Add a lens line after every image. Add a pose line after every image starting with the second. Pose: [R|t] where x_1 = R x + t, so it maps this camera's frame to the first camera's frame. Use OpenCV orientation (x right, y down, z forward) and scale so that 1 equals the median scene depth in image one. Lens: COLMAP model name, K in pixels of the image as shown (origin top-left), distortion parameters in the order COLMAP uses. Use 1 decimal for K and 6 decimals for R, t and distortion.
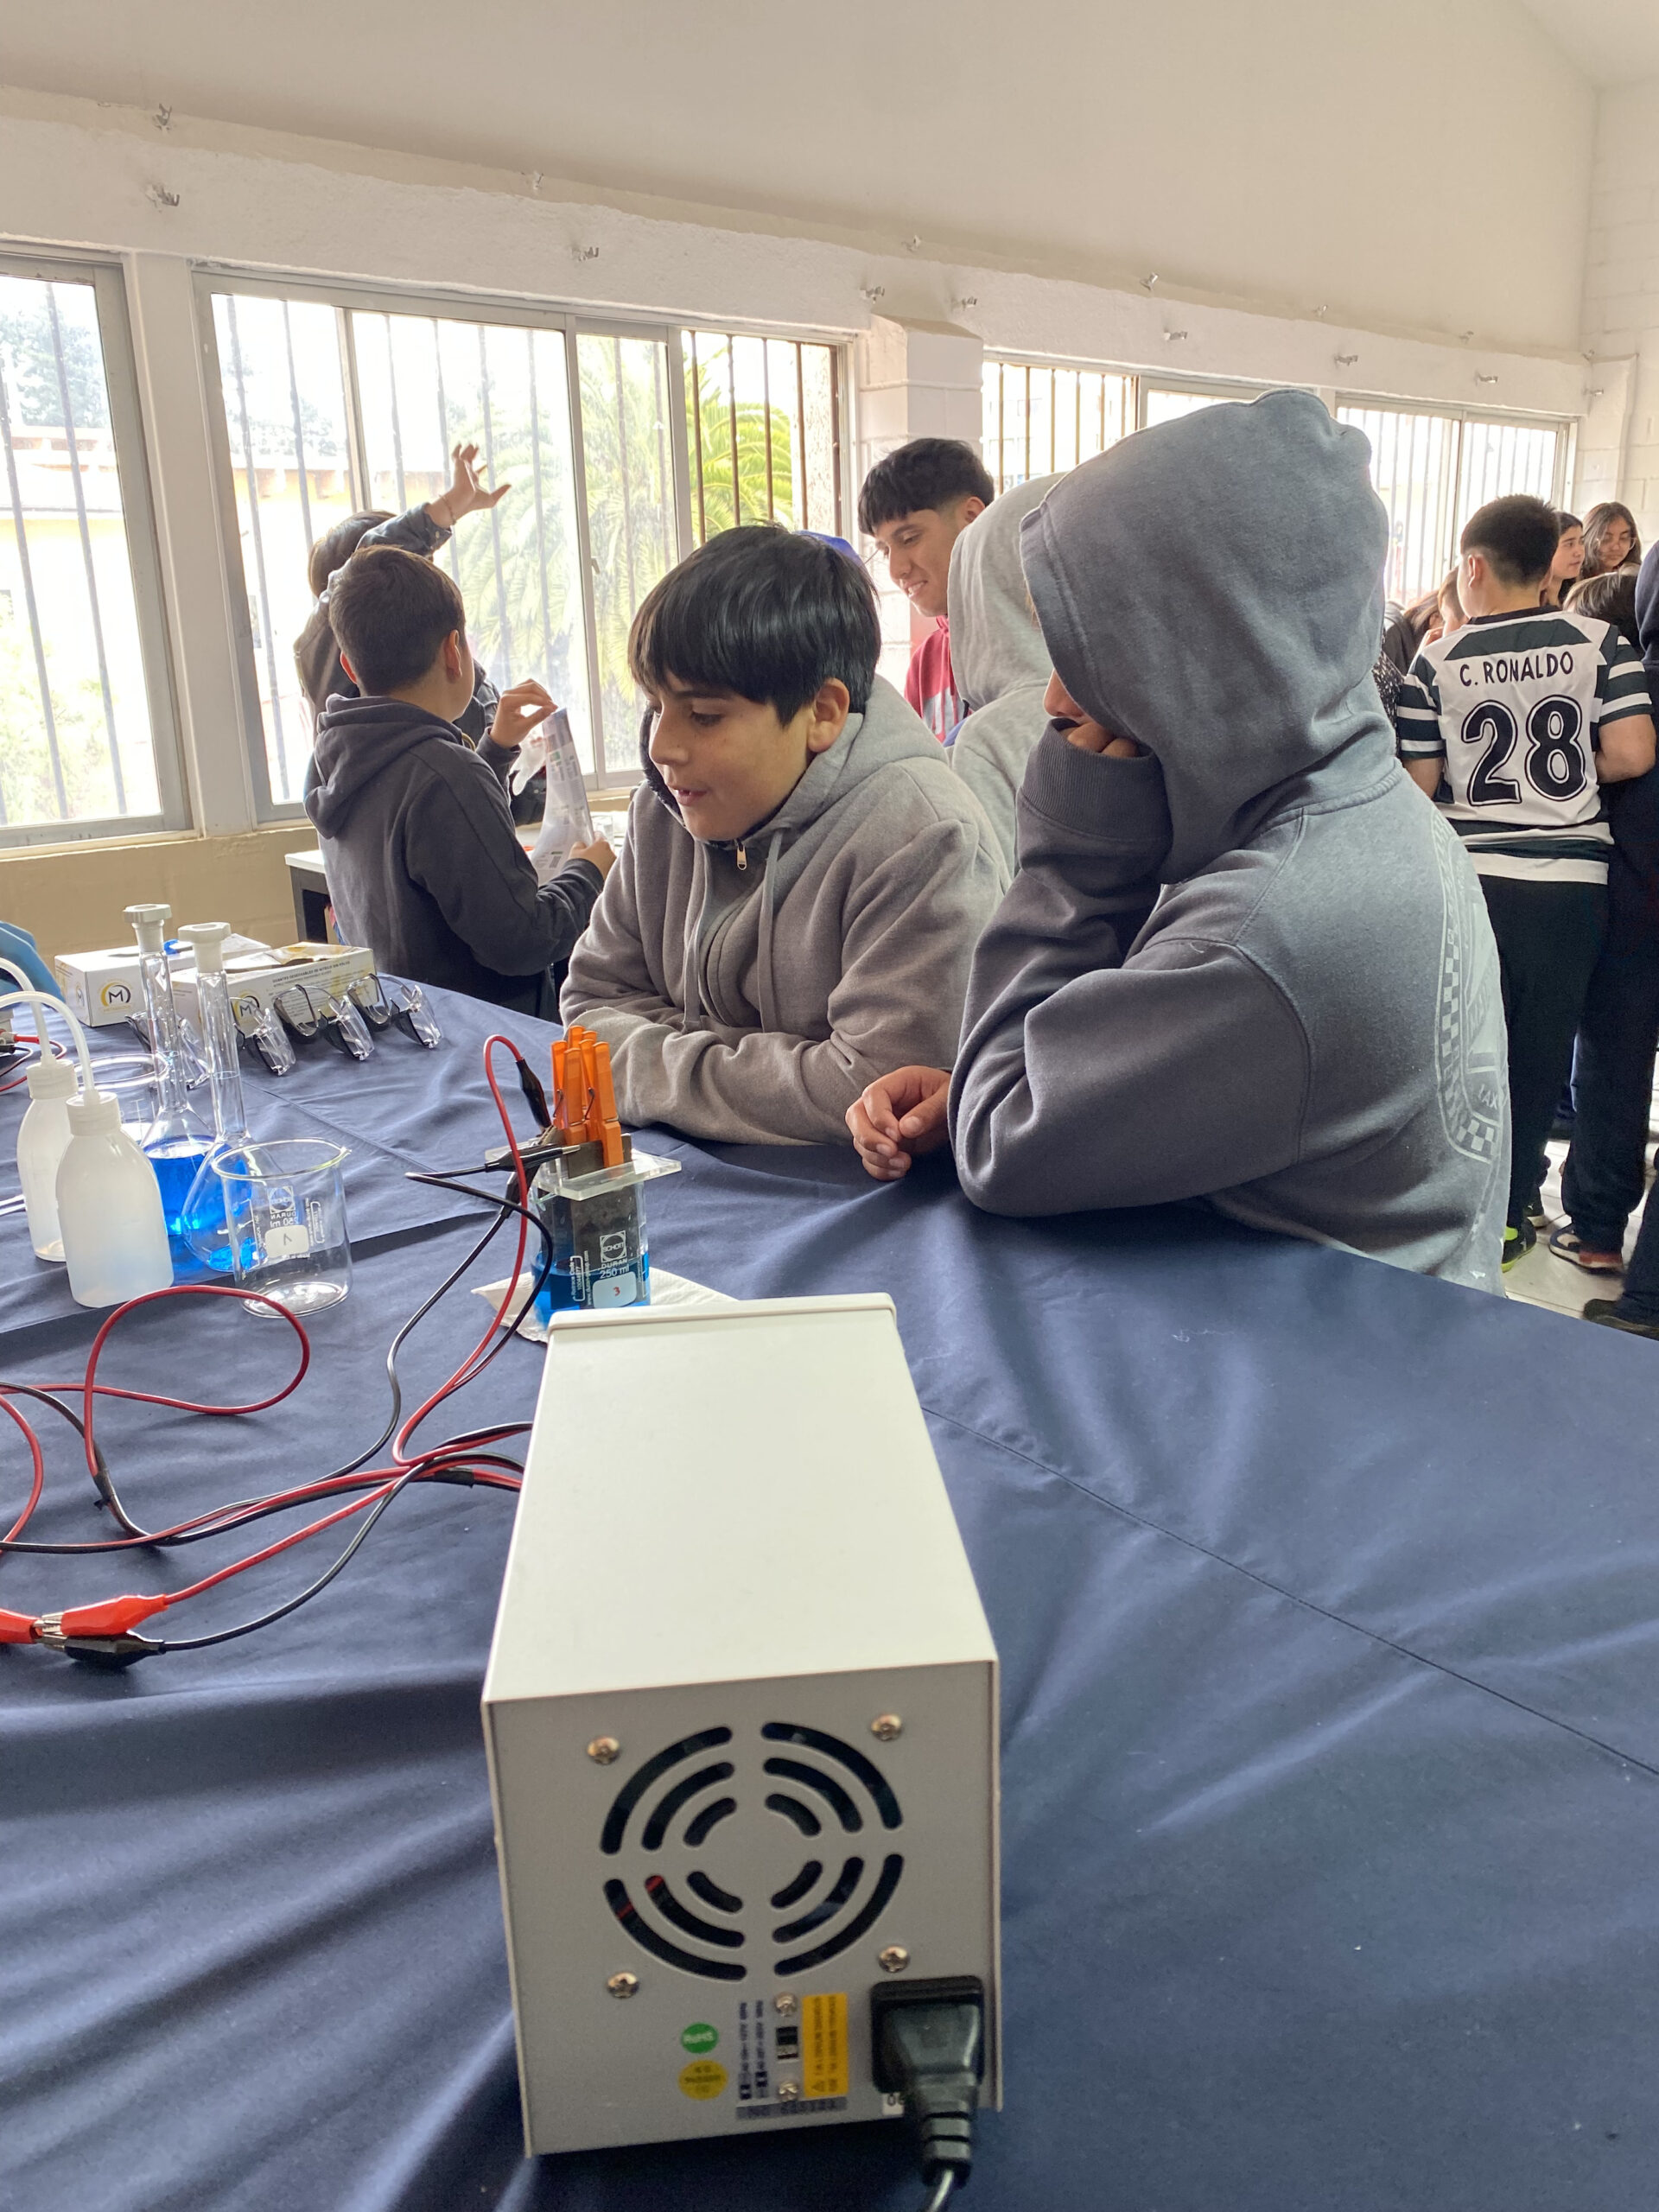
lens RADIAL K [[1725.3, 0, 835.9], [0, 1725.3, 1112.9], [0, 0, 1]] dist [0.008746, -0.006033]
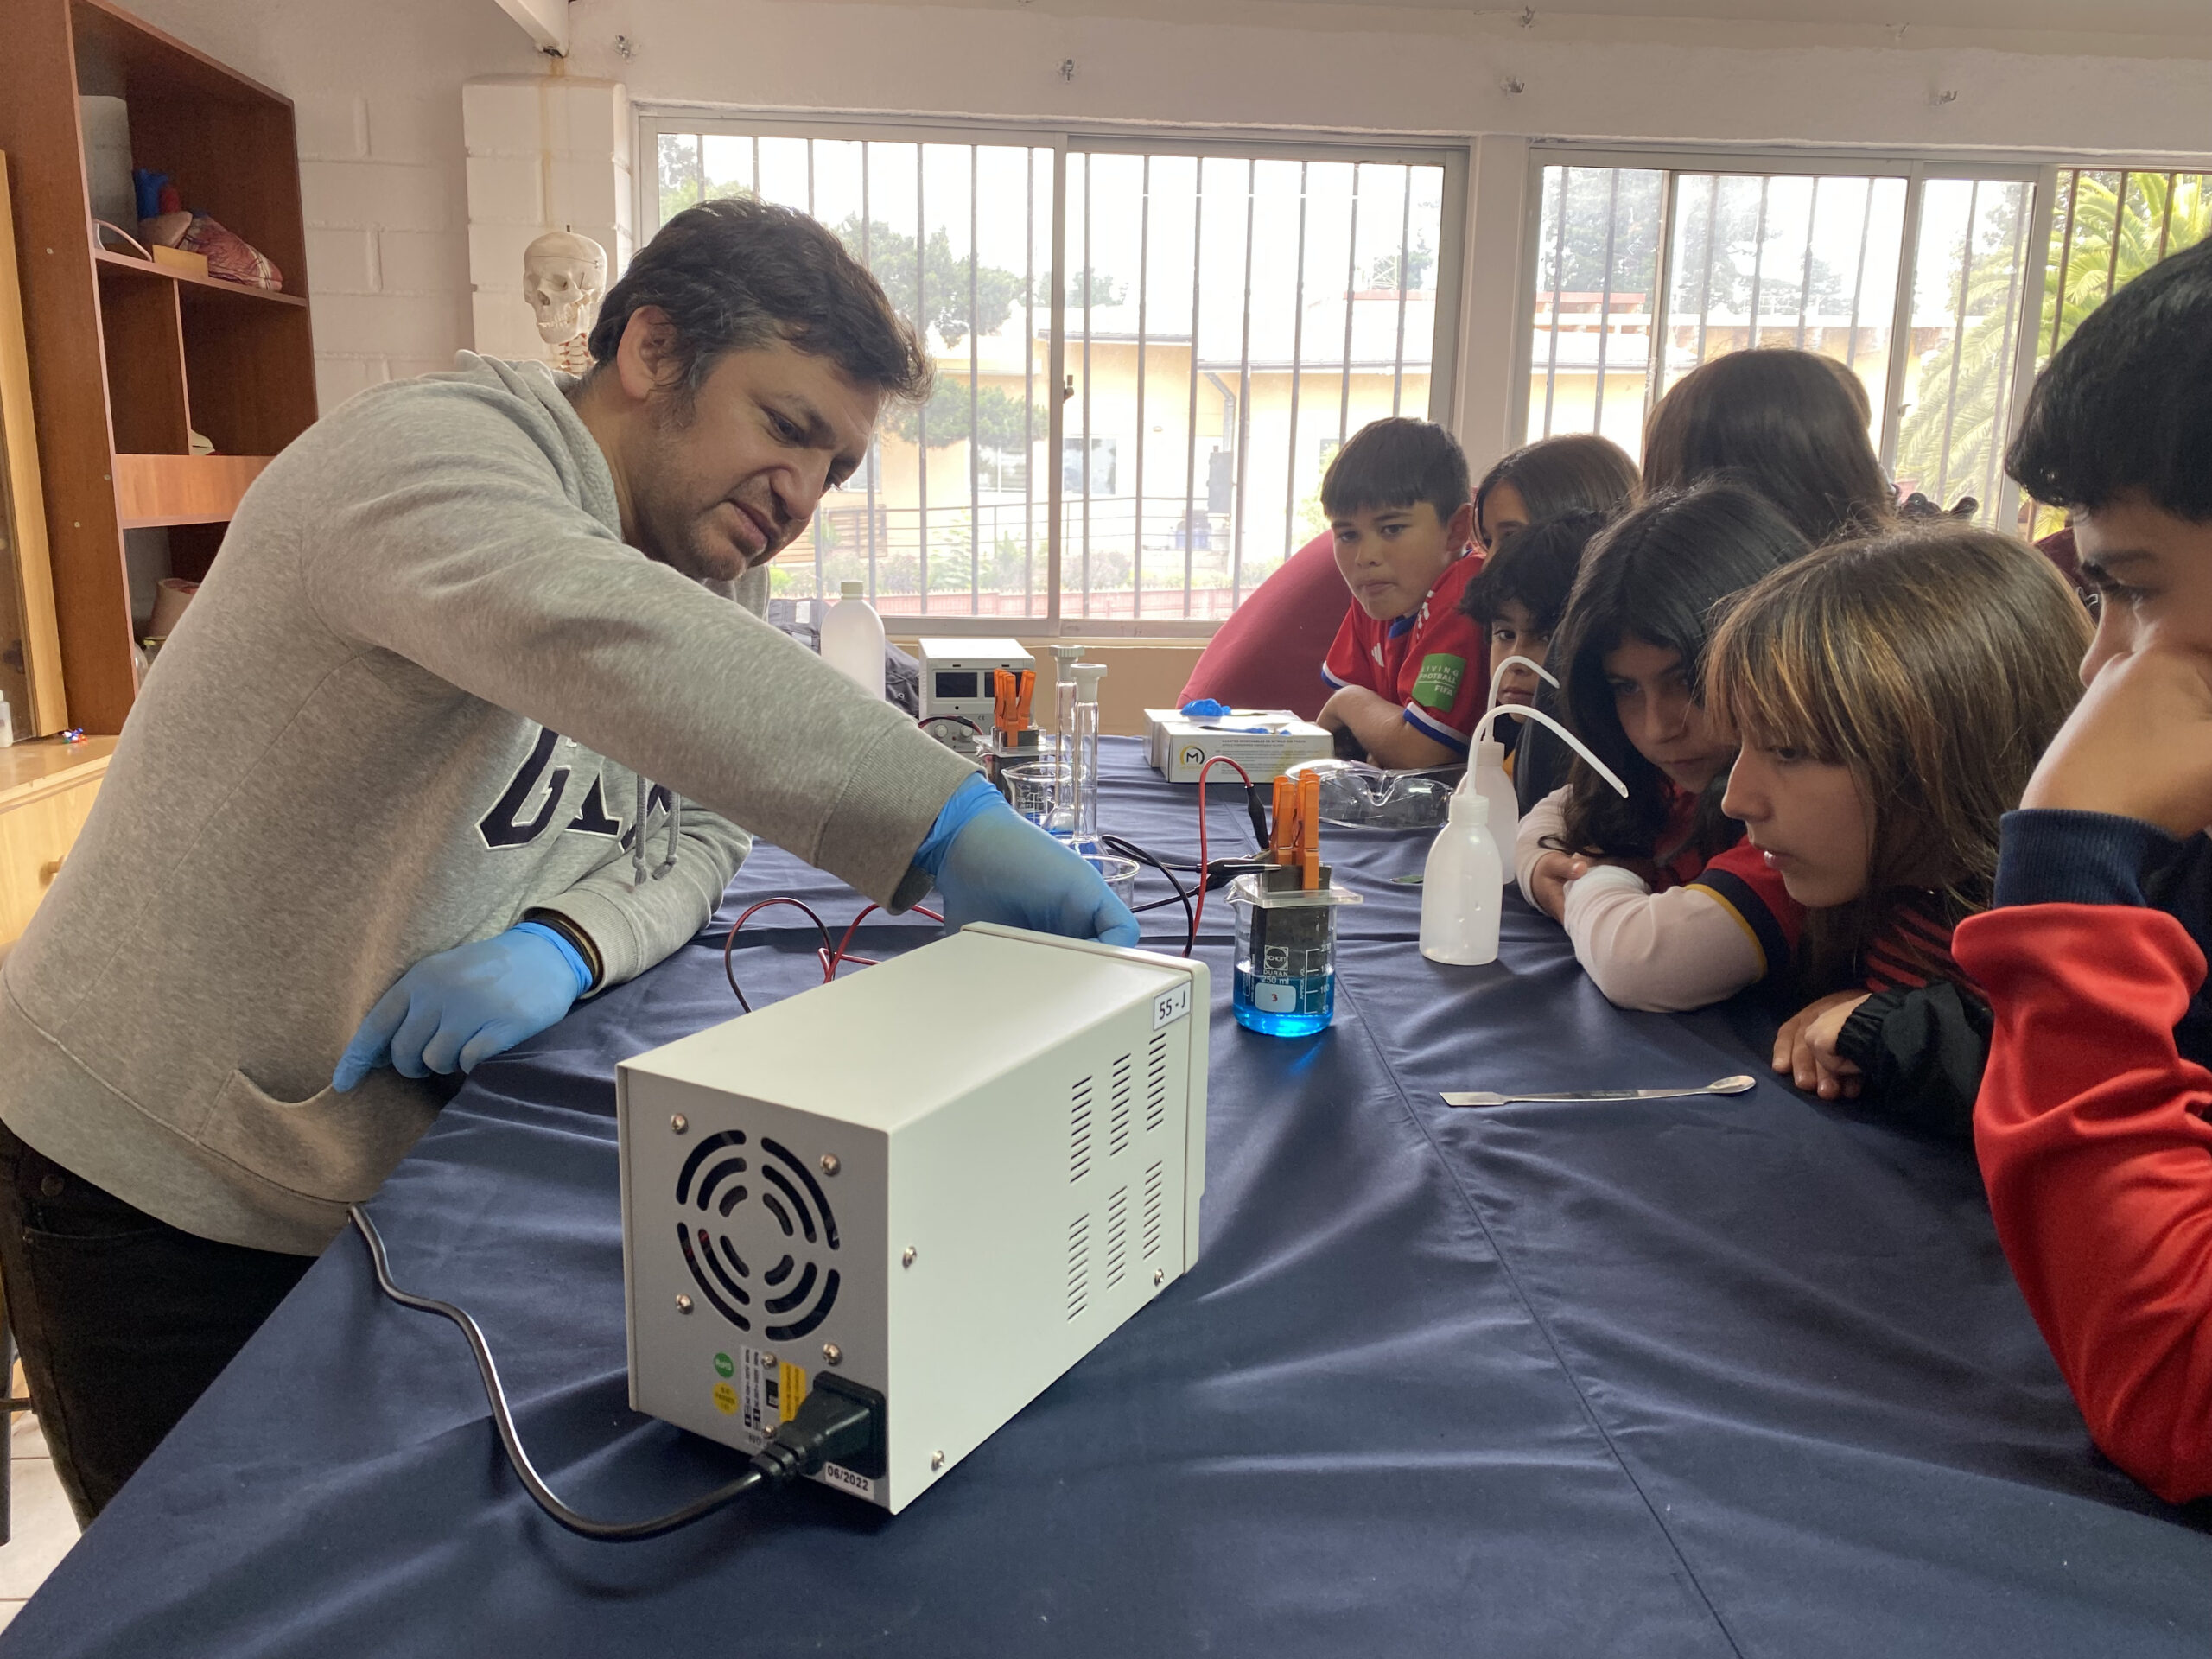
lens RADIAL K [[1725.3, 0, 1105.5], [0, 1725.3, 807.5], [0, 0, 1]] dist [0.008746, -0.006033]
pose [[0.795832, 0.150875, -0.586420, 0.124272], [-0.200703, 0.979440, -0.020383, 0.007957], [0.571288, 0.133918, 0.809751, -0.002280]]
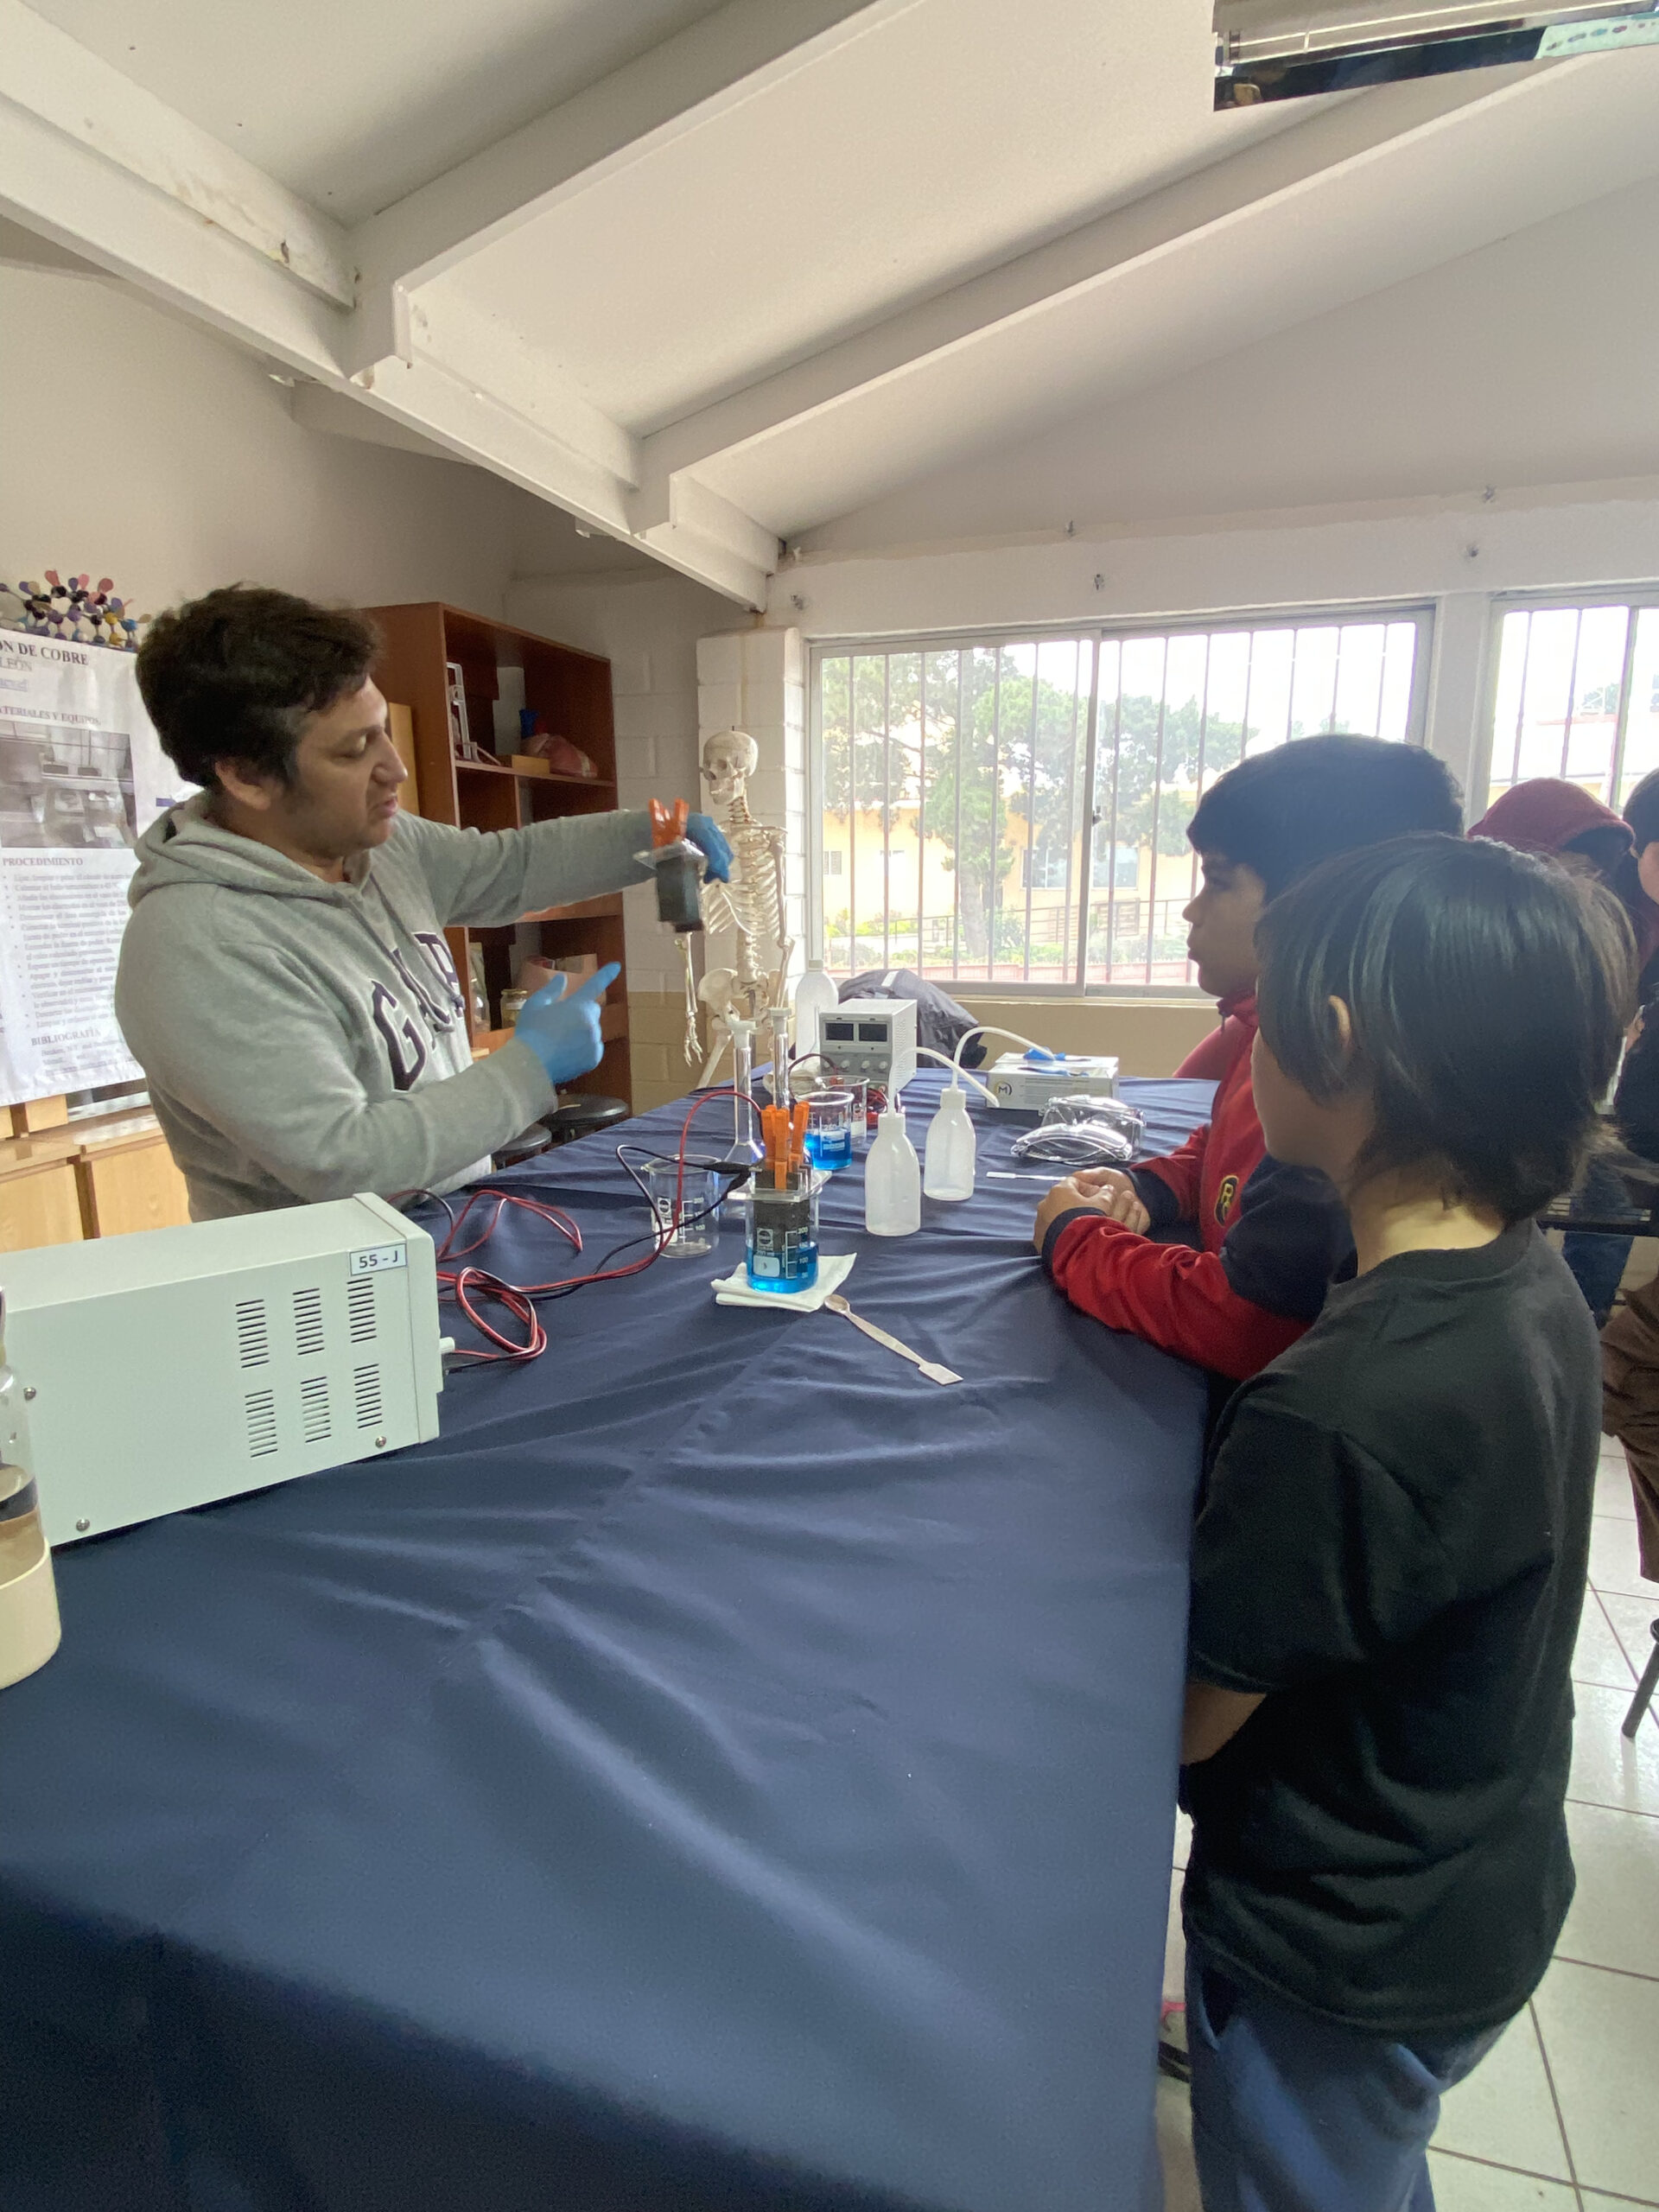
lens RADIAL K [[1199.6, 0, 855.1], [0, 1199.6, 1117.0], [0, 0, 1]] dist [0.024108, -0.011806]
pose [[0.516931, 0.185757, -0.835629, 0.239386], [-0.237406, 0.968989, 0.068540, -0.036946], [0.822448, 0.162953, 0.545001, 0.132174]]
